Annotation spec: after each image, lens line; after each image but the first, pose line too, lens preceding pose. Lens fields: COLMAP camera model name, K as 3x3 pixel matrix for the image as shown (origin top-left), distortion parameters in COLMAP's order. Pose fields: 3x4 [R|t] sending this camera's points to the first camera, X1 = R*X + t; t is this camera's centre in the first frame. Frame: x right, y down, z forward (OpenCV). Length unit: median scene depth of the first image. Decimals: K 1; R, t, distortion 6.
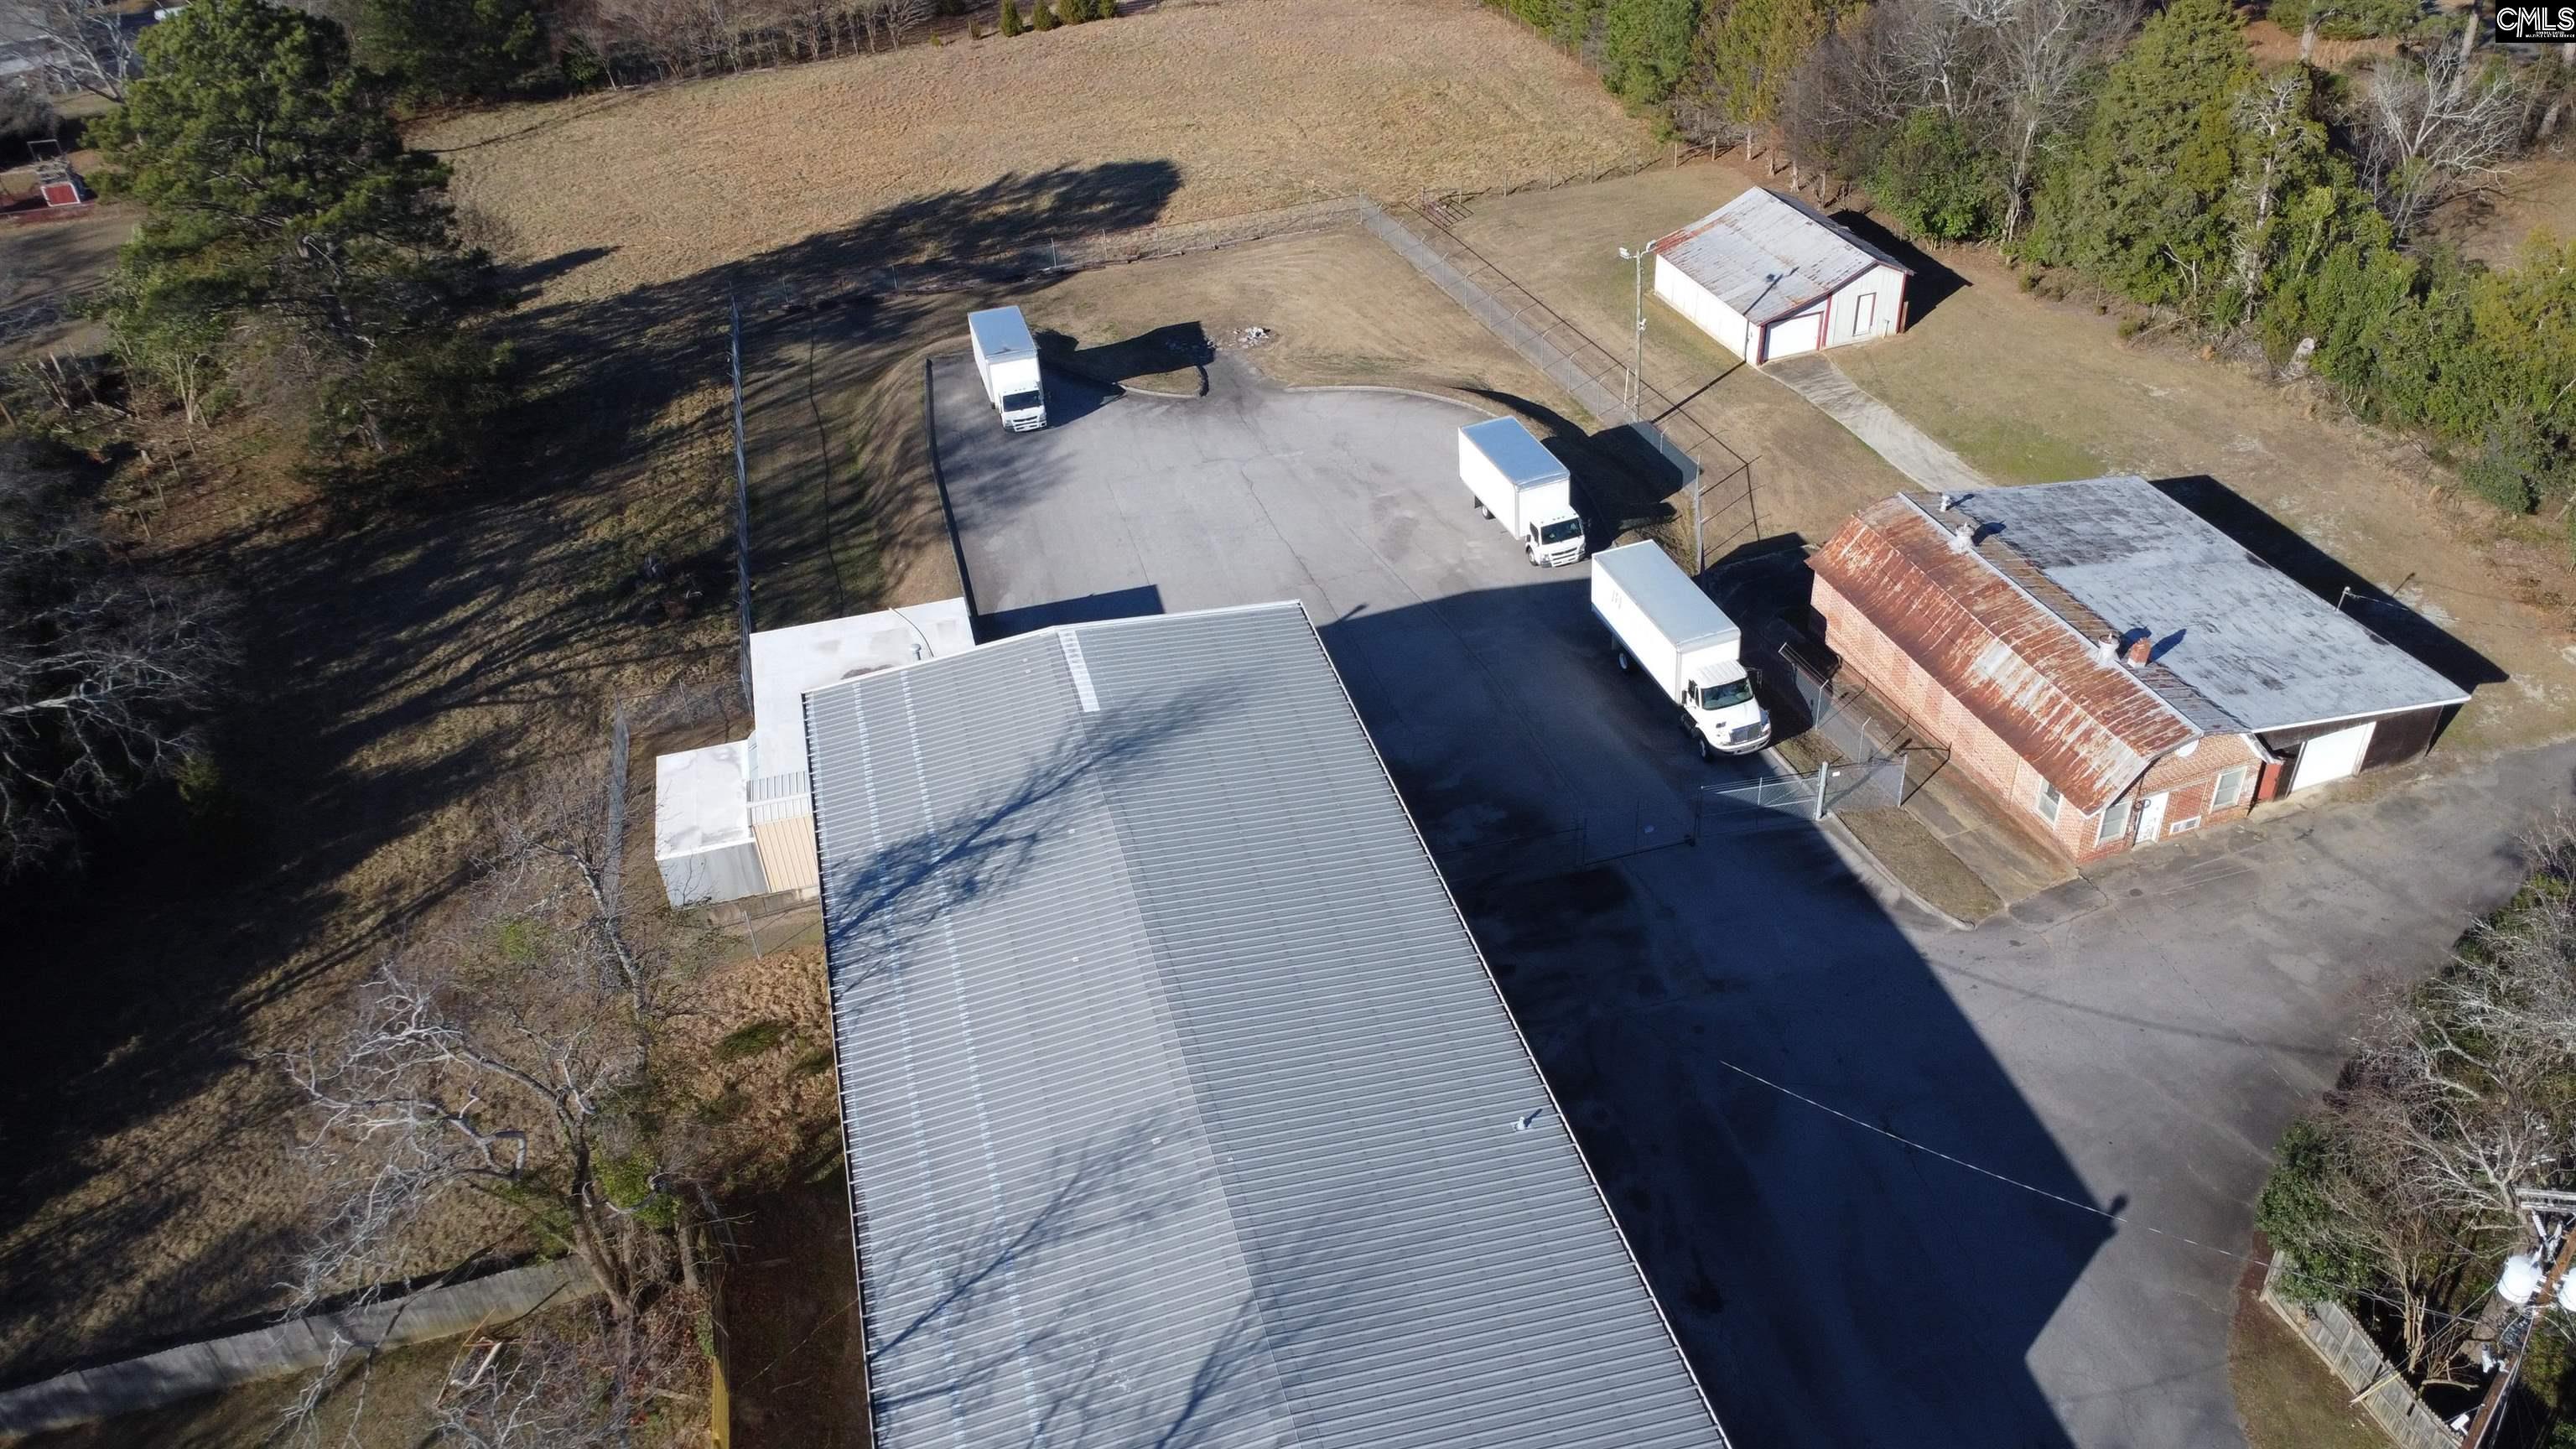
lens RADIAL K [[1931.0, 0, 1293.7], [0, 1931.0, 723.1], [0, 0, 1]] dist [0.002784, -0.003444]
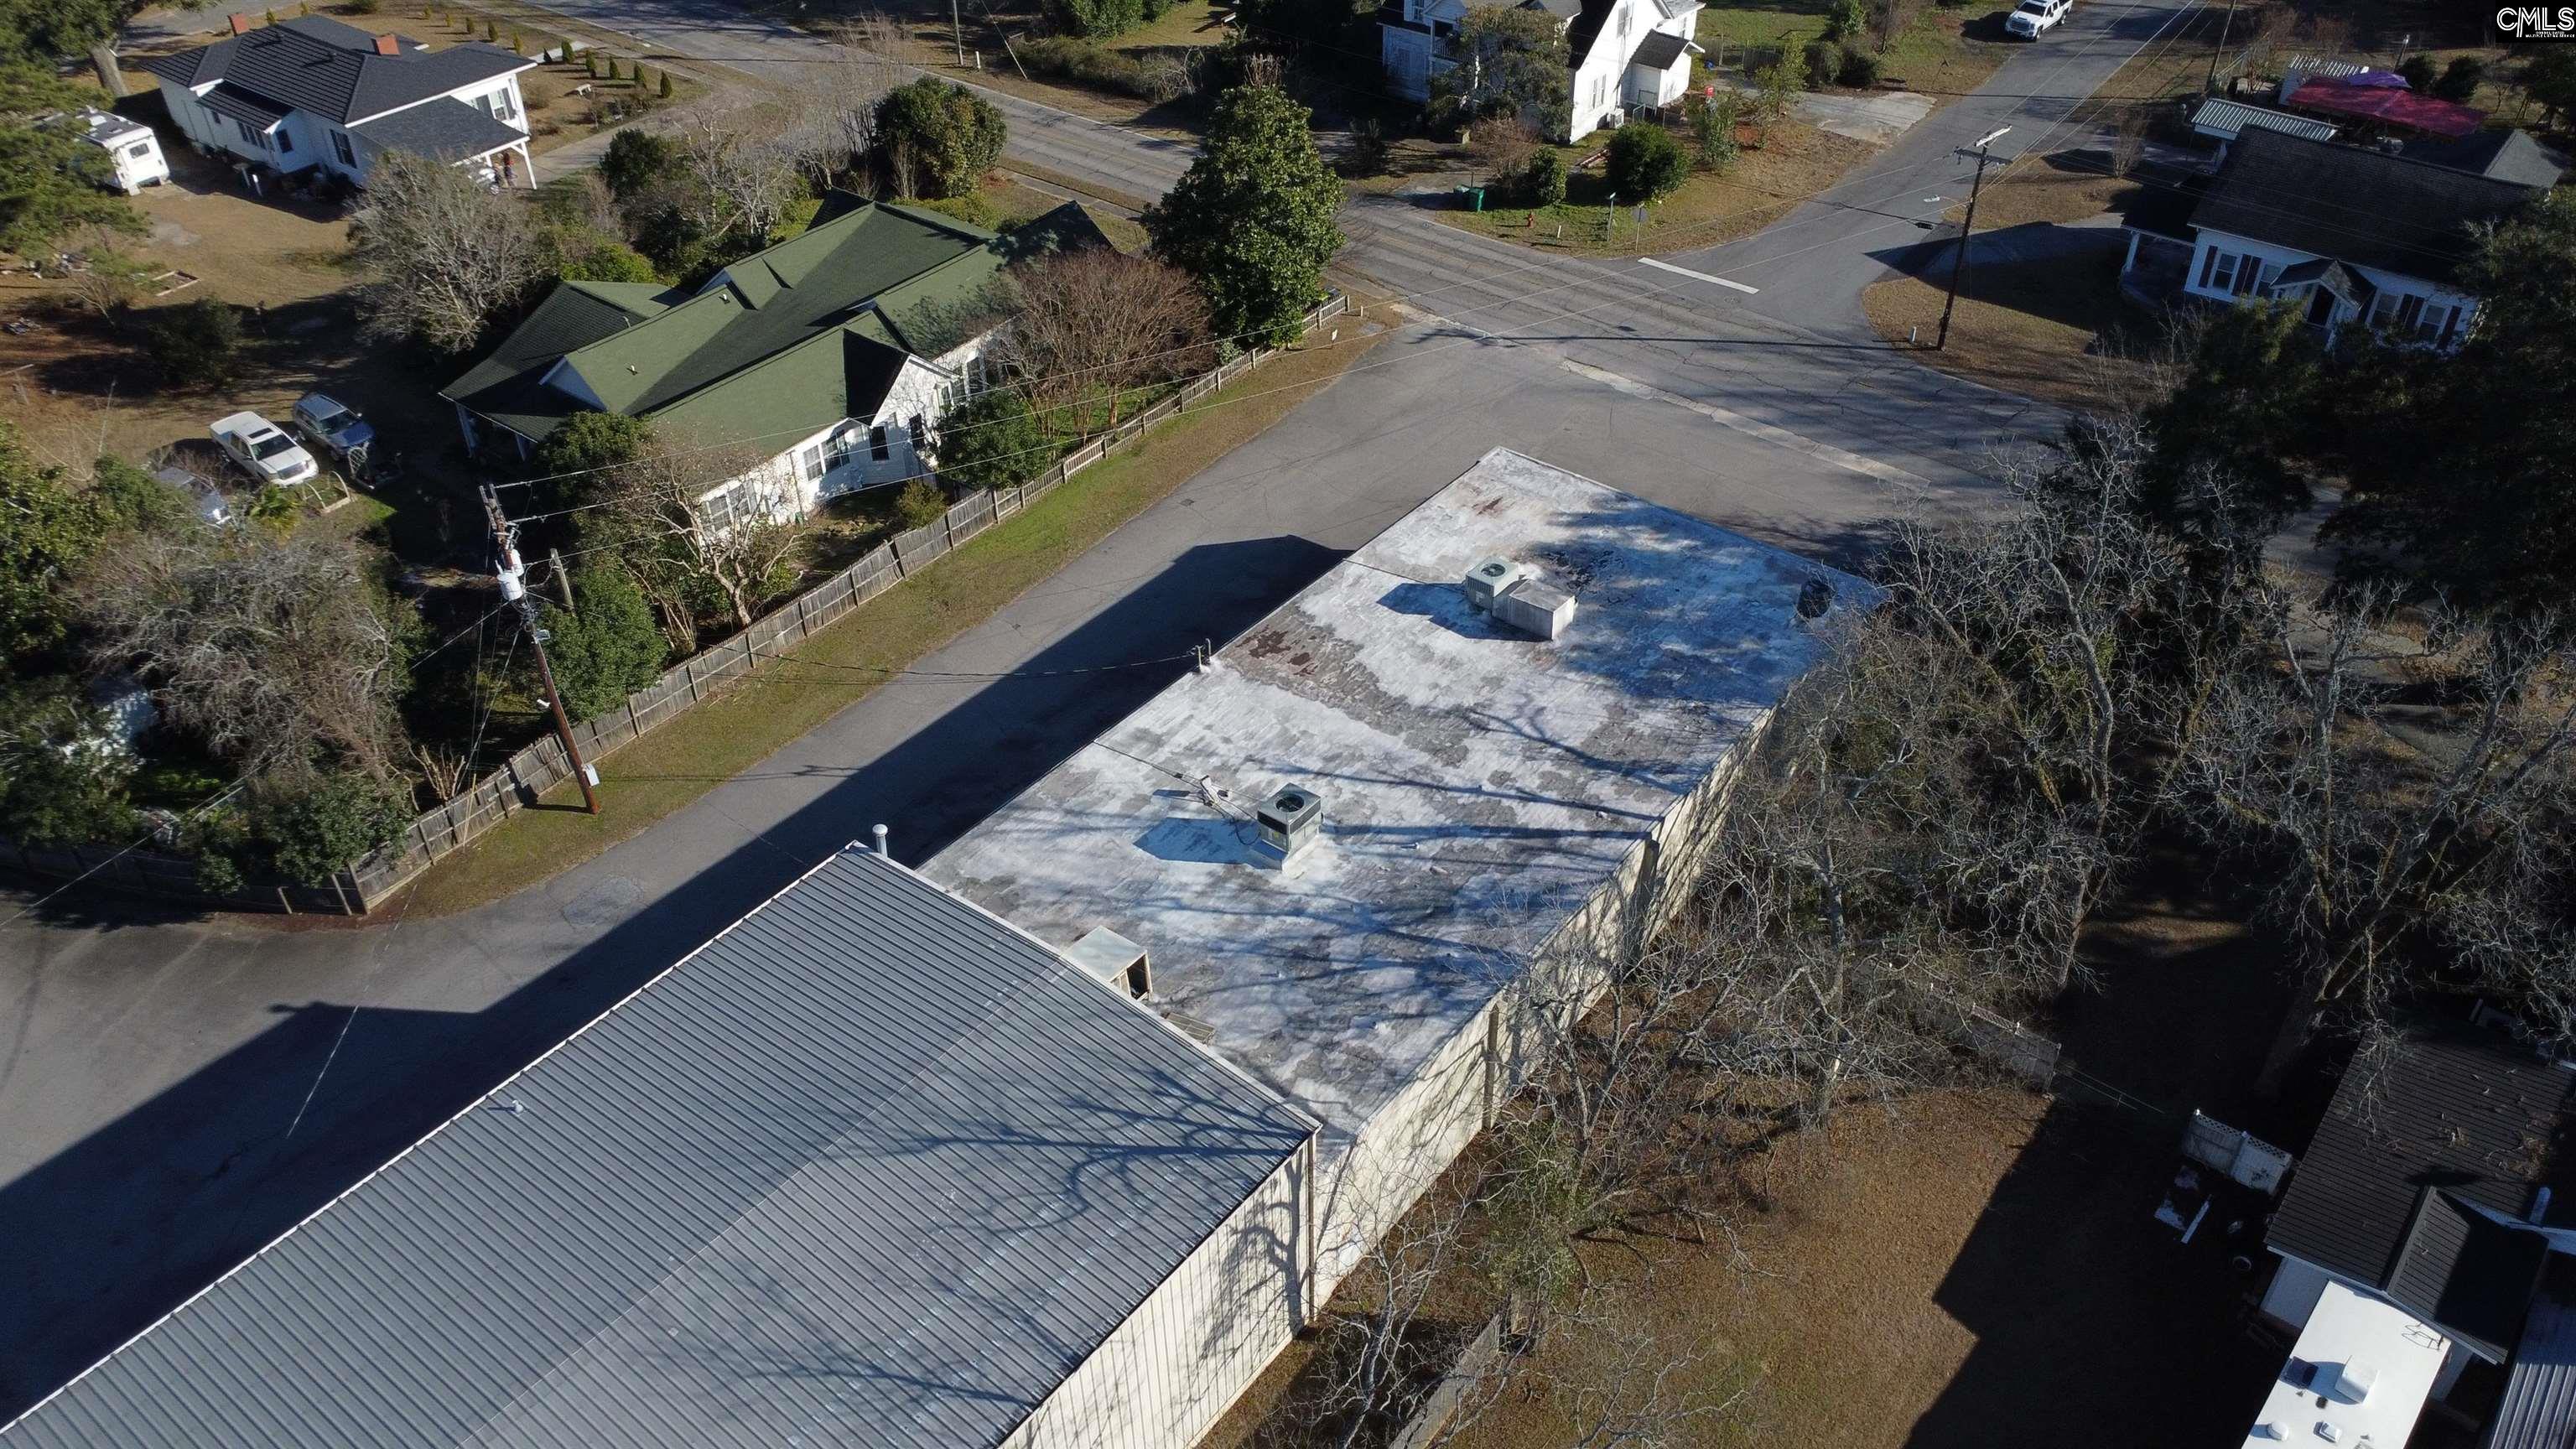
lens RADIAL K [[1931.0, 0, 1303.8], [0, 1931.0, 720.3], [0, 0, 1]] dist [0.002784, -0.003444]
pose [[-0.599296, -0.446195, 0.664645, -0.358711], [0.499698, 0.440138, 0.746044, -0.217719], [-0.625417, 0.779223, -0.040810, 0.311658]]
